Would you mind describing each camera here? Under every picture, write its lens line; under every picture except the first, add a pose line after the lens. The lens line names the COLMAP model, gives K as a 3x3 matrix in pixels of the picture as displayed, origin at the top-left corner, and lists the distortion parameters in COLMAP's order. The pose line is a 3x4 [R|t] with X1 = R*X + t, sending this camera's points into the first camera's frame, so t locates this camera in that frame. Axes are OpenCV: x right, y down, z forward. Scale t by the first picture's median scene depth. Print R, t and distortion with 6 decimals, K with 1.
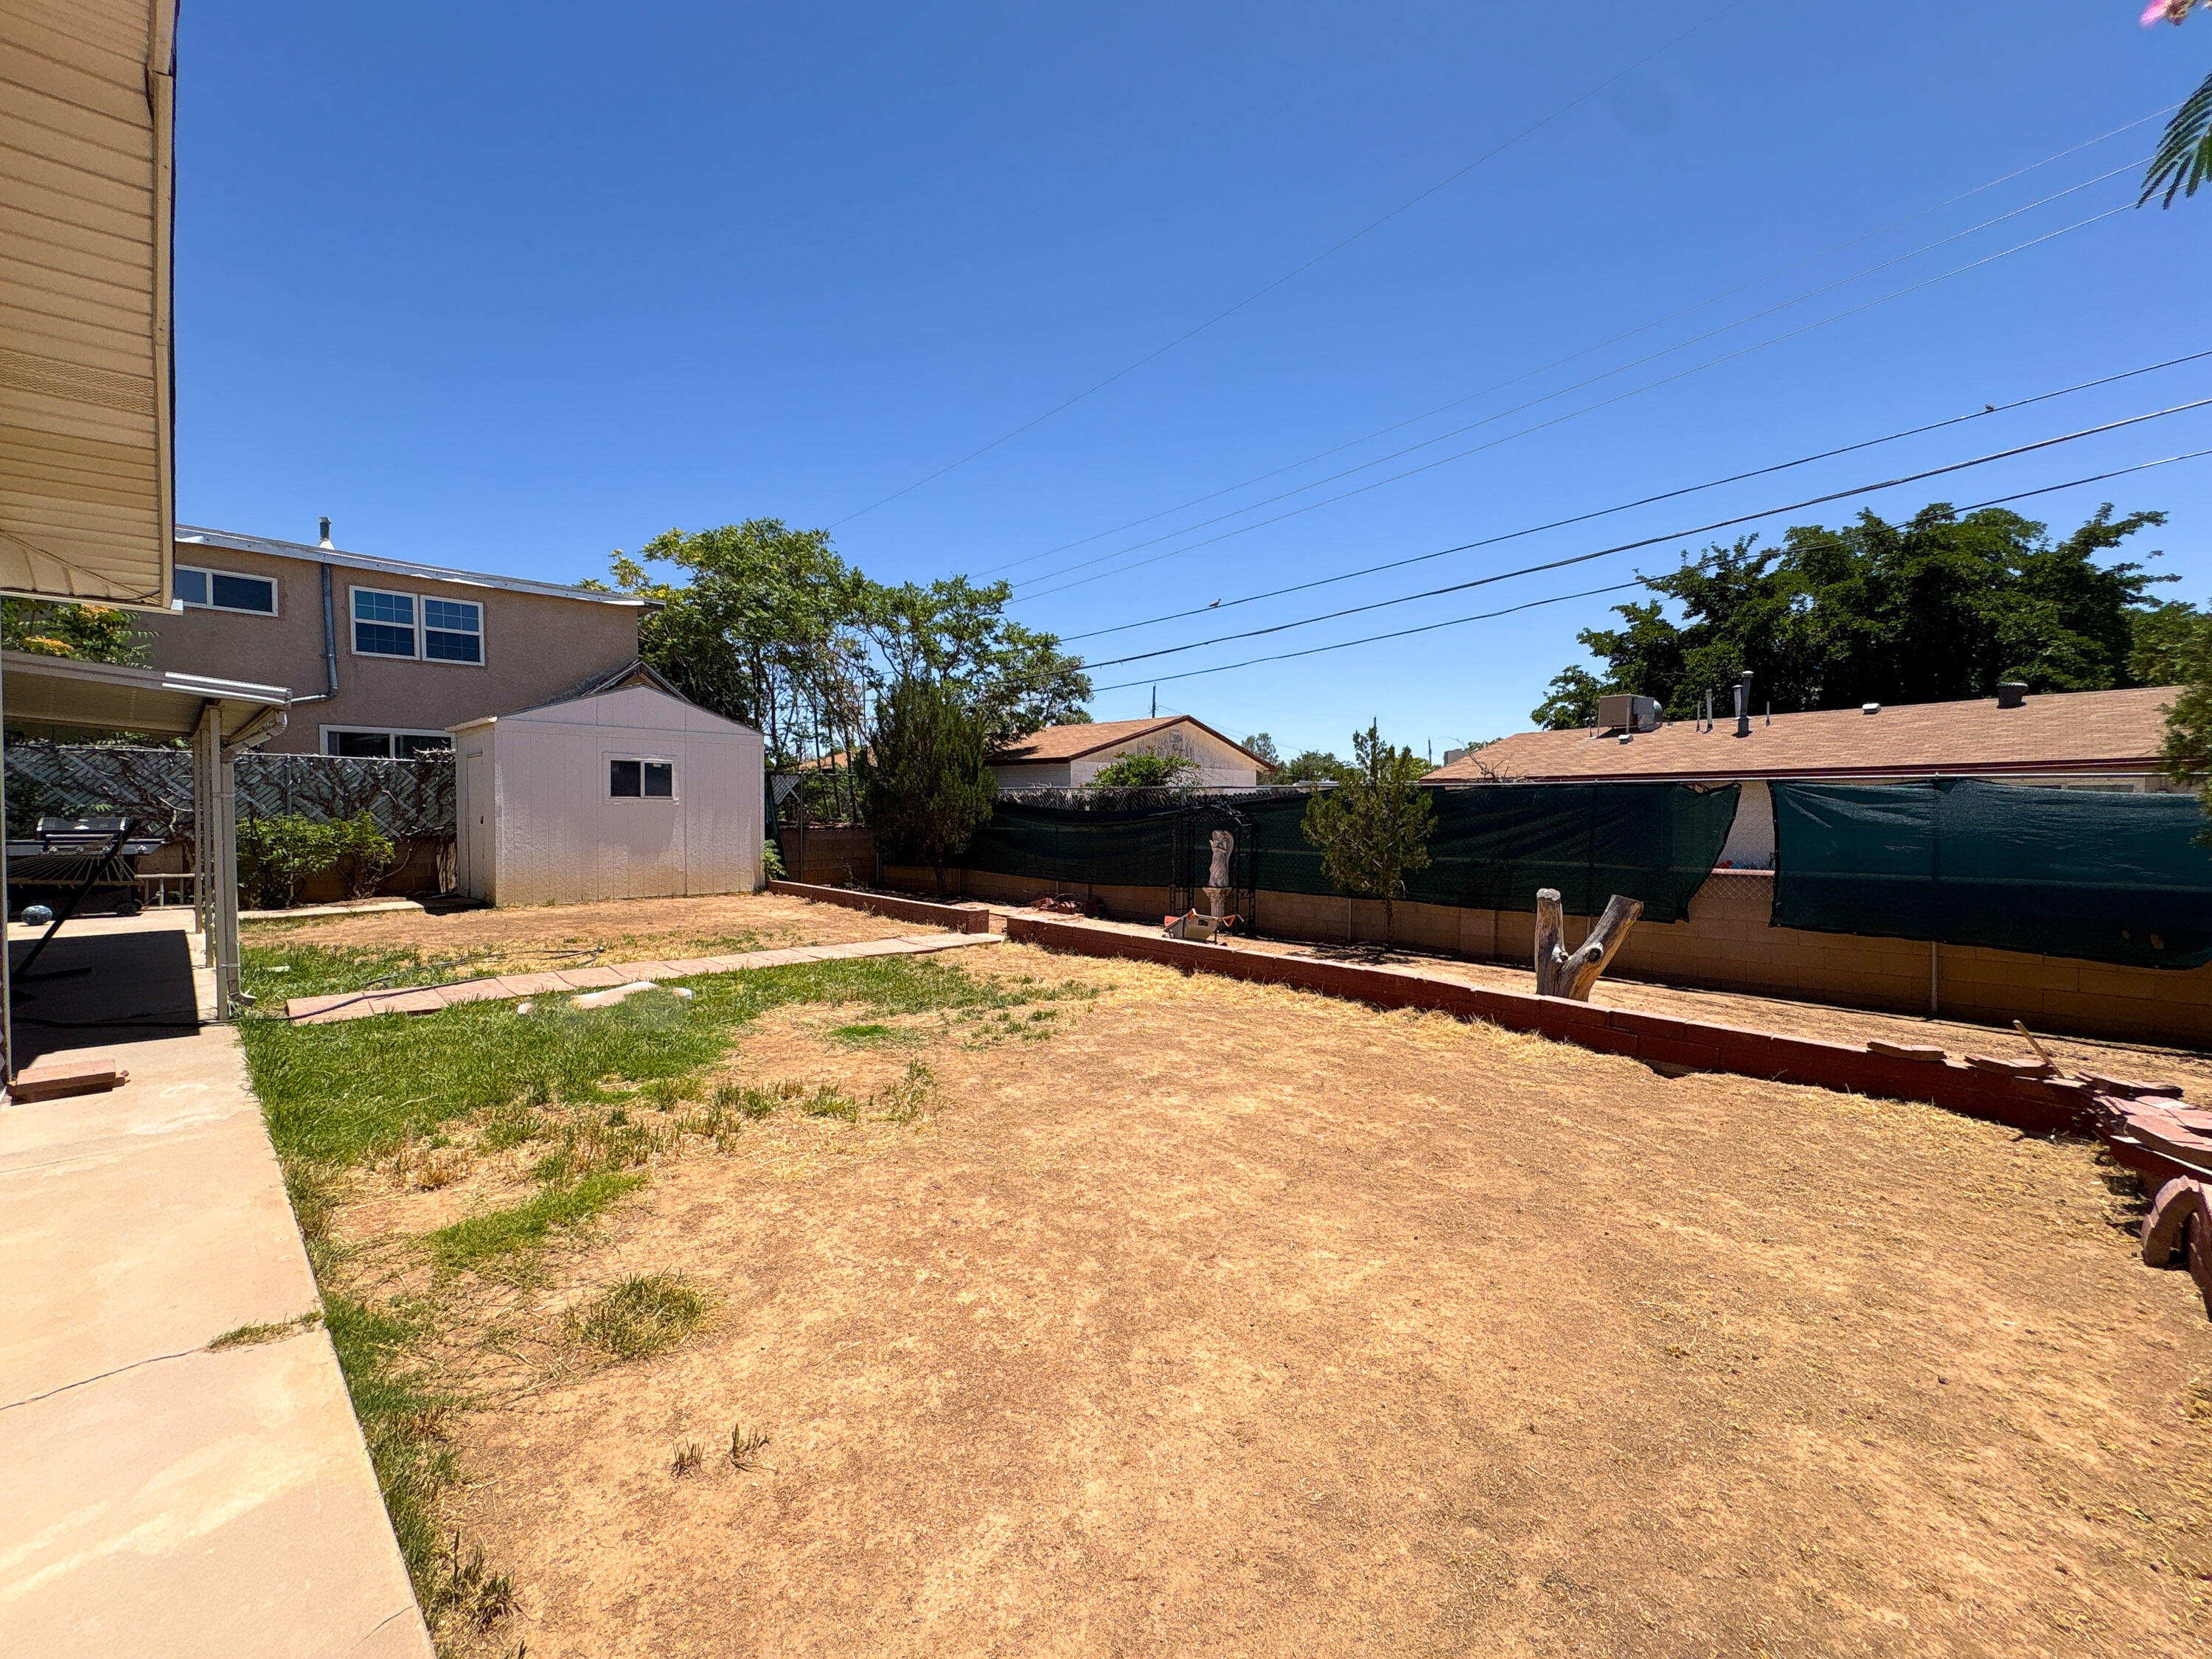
lens RADIAL K [[884.6, 0, 1098.4], [0, 884.6, 819.1], [0, 0, 1]] dist [-0.001124, 0.000010]
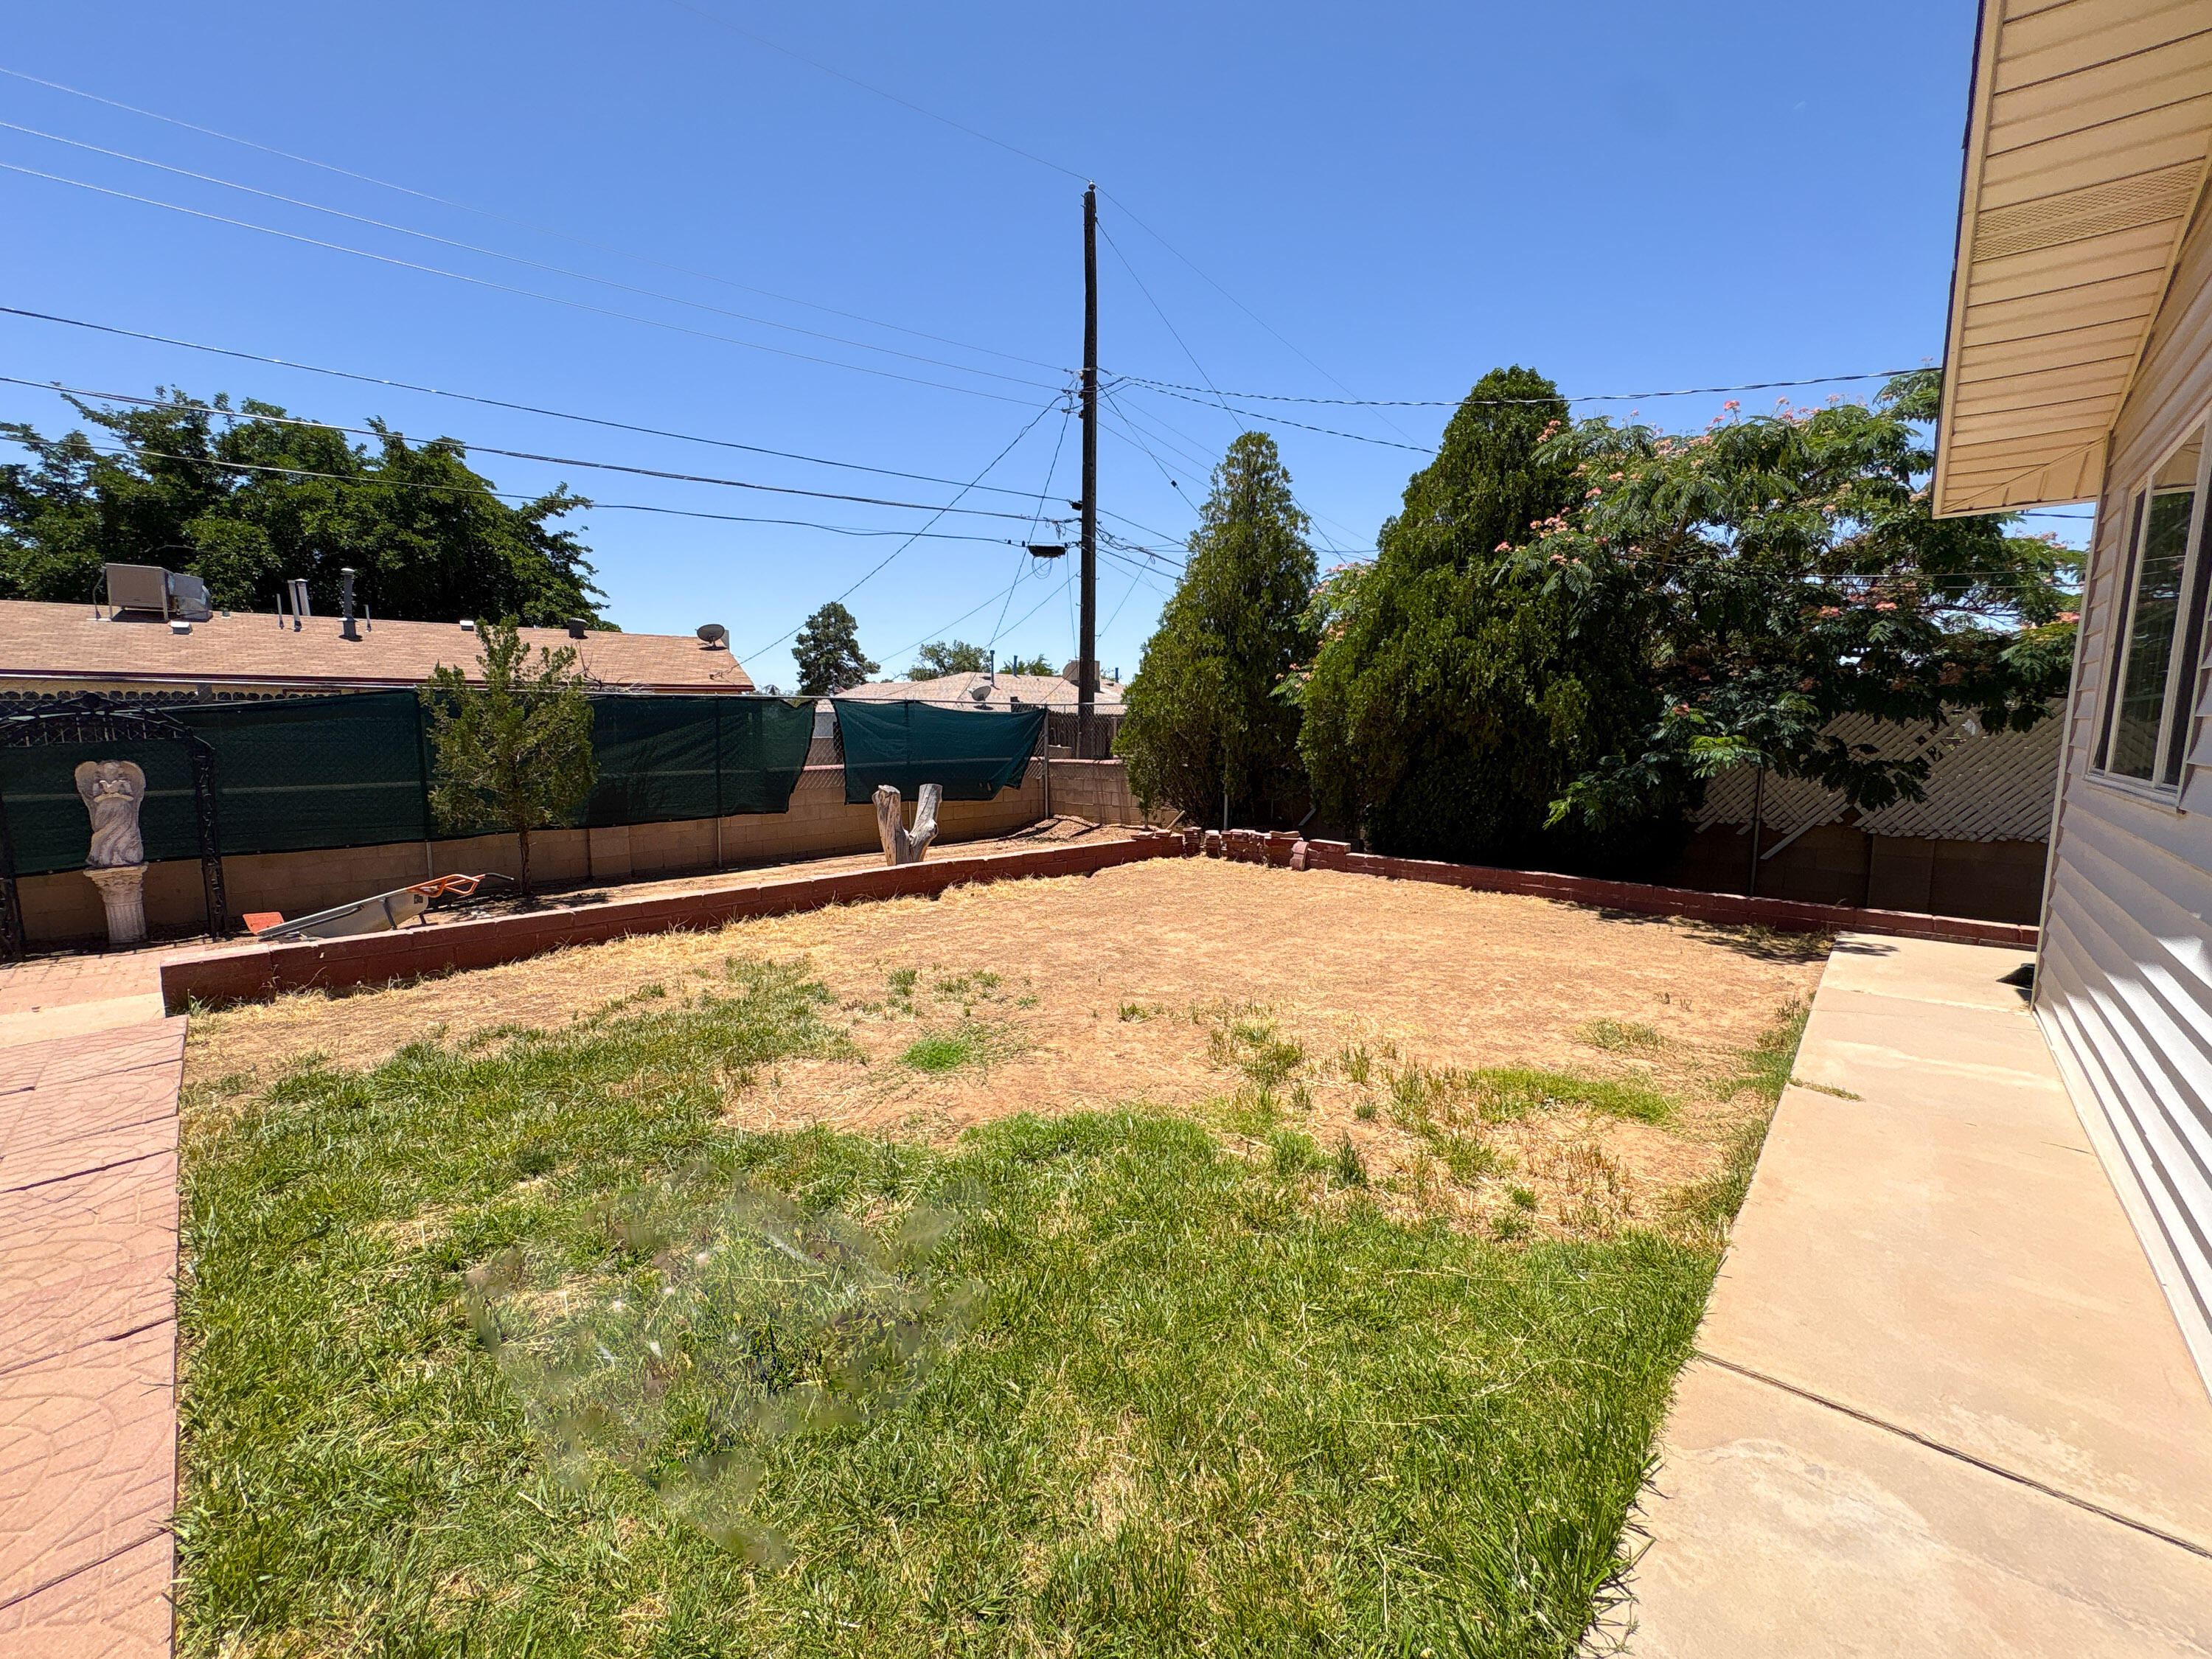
lens RADIAL K [[884.6, 0, 1104.4], [0, 884.6, 828.0], [0, 0, 1]] dist [-0.001124, 0.000010]
pose [[-0.021184, -0.124417, 0.992004, -0.643506], [0.010654, 0.992142, 0.124662, -0.011760], [-0.999719, 0.013210, -0.019692, 0.616131]]
